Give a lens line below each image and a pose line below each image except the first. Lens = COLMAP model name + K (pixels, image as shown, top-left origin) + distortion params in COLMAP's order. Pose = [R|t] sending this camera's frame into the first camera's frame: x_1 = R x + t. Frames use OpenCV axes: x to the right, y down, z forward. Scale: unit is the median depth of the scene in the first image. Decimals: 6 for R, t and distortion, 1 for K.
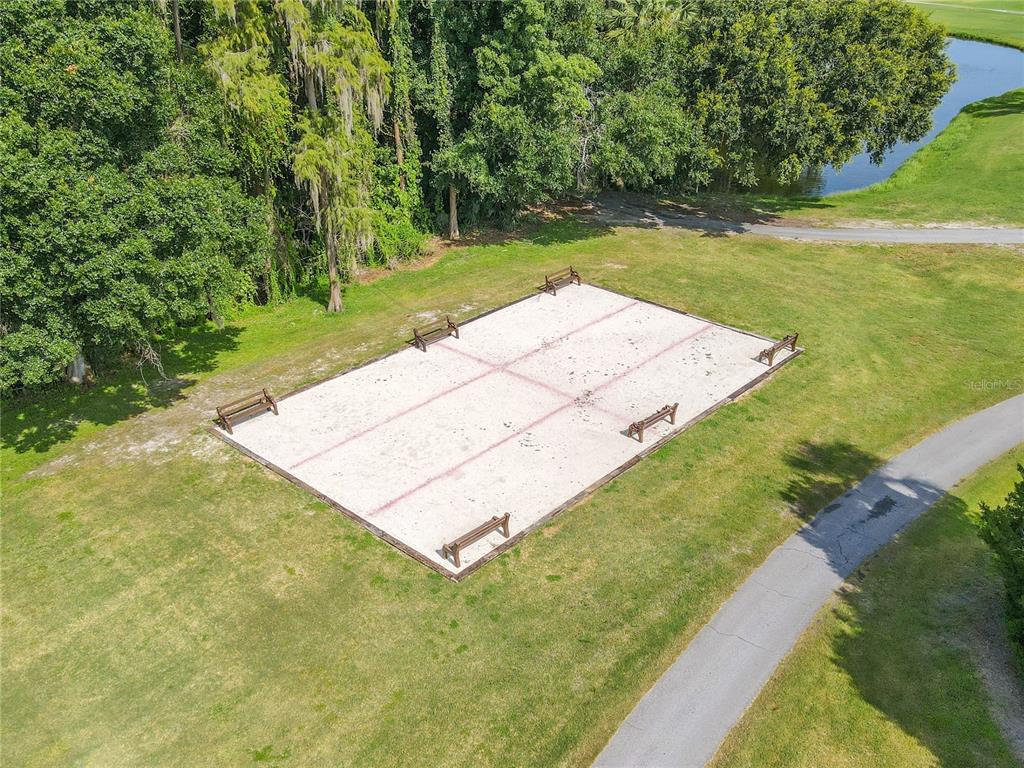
lens RADIAL K [[751.9, 0, 511.6], [0, 751.9, 384.2], [0, 0, 1]] dist [0.013603, 0.007811]
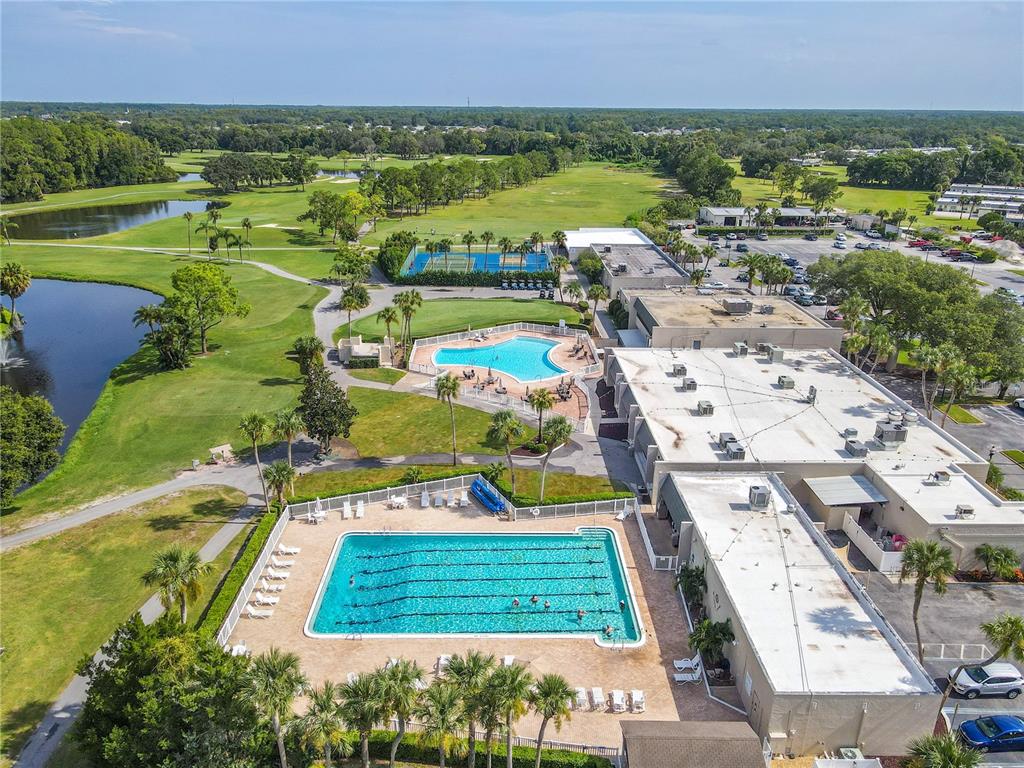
lens RADIAL K [[751.9, 0, 510.9], [0, 751.9, 381.2], [0, 0, 1]] dist [0.013603, 0.007811]
pose [[0.639647, -0.268295, 0.720326, 0.033572], [0.330571, 0.942038, 0.057328, -0.295689], [-0.693956, 0.201449, 0.691262, -1.002574]]
